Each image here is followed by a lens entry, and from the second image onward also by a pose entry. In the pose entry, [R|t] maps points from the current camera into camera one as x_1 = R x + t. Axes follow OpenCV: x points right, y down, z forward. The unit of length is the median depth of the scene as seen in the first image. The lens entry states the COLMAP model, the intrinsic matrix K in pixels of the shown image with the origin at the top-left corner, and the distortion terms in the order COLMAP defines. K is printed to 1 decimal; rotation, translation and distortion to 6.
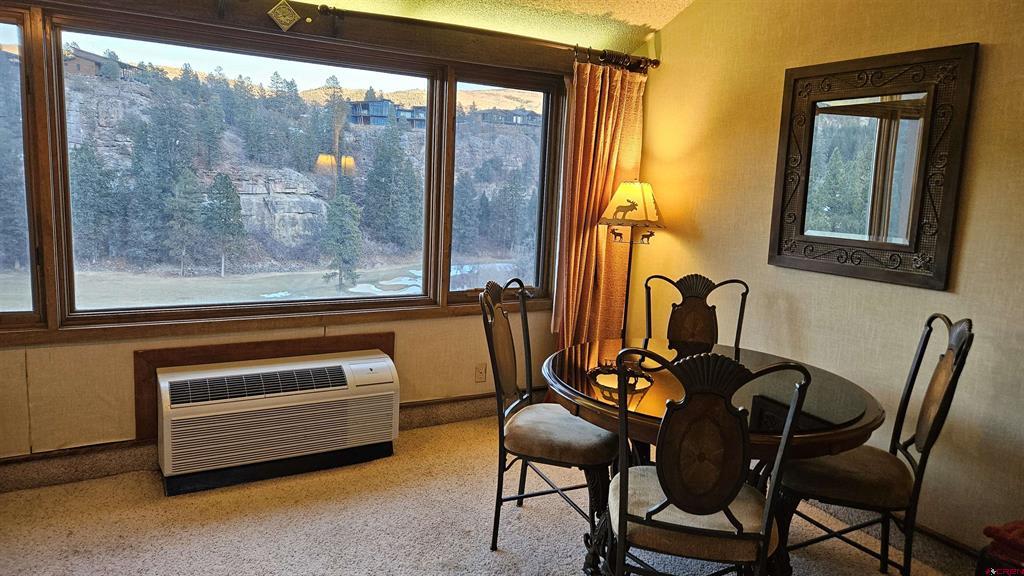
lens RADIAL K [[682.6, 0, 519.0], [0, 682.6, 284.6], [0, 0, 1]] dist [0.084589, -0.072636]
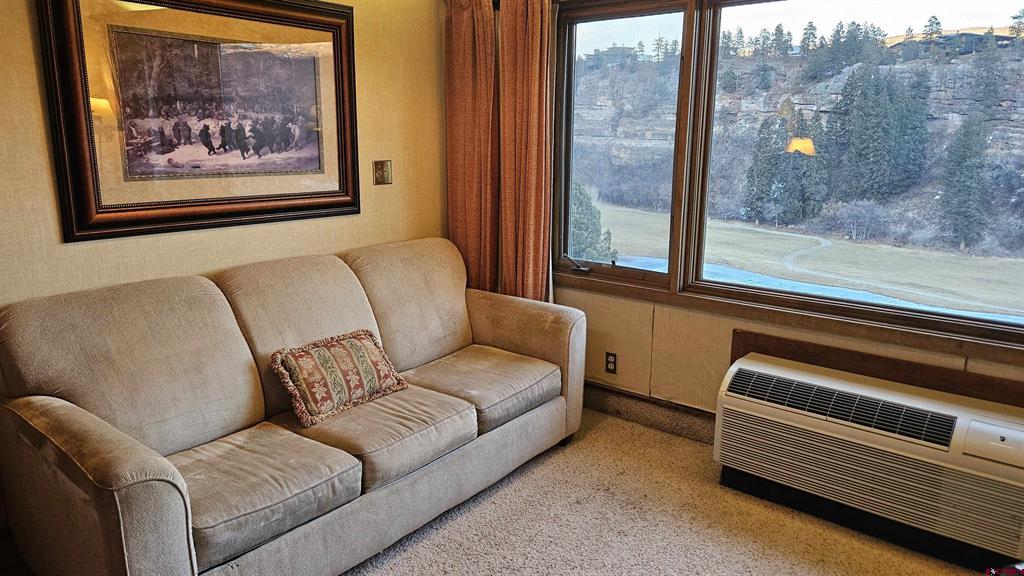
lens RADIAL K [[682.6, 0, 519.0], [0, 682.6, 284.6], [0, 0, 1]] dist [0.084589, -0.072636]
pose [[0.363425, 0.156235, -0.918430, 0.220413], [-0.134673, 0.984293, 0.114148, -0.036245], [0.921838, 0.082203, 0.378757, 0.352017]]
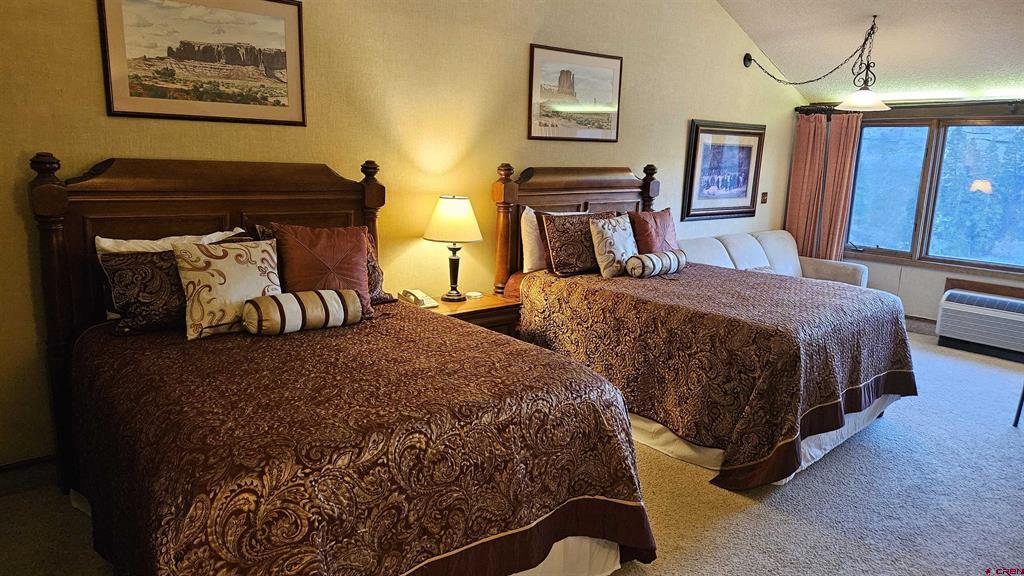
lens RADIAL K [[682.6, 0, 519.0], [0, 682.6, 284.6], [0, 0, 1]] dist [0.084589, -0.072636]
pose [[0.181597, 0.144461, -0.972704, 1.235941], [-0.175106, 0.978093, 0.112570, 0.106216], [0.967657, 0.149884, 0.202915, -0.643595]]
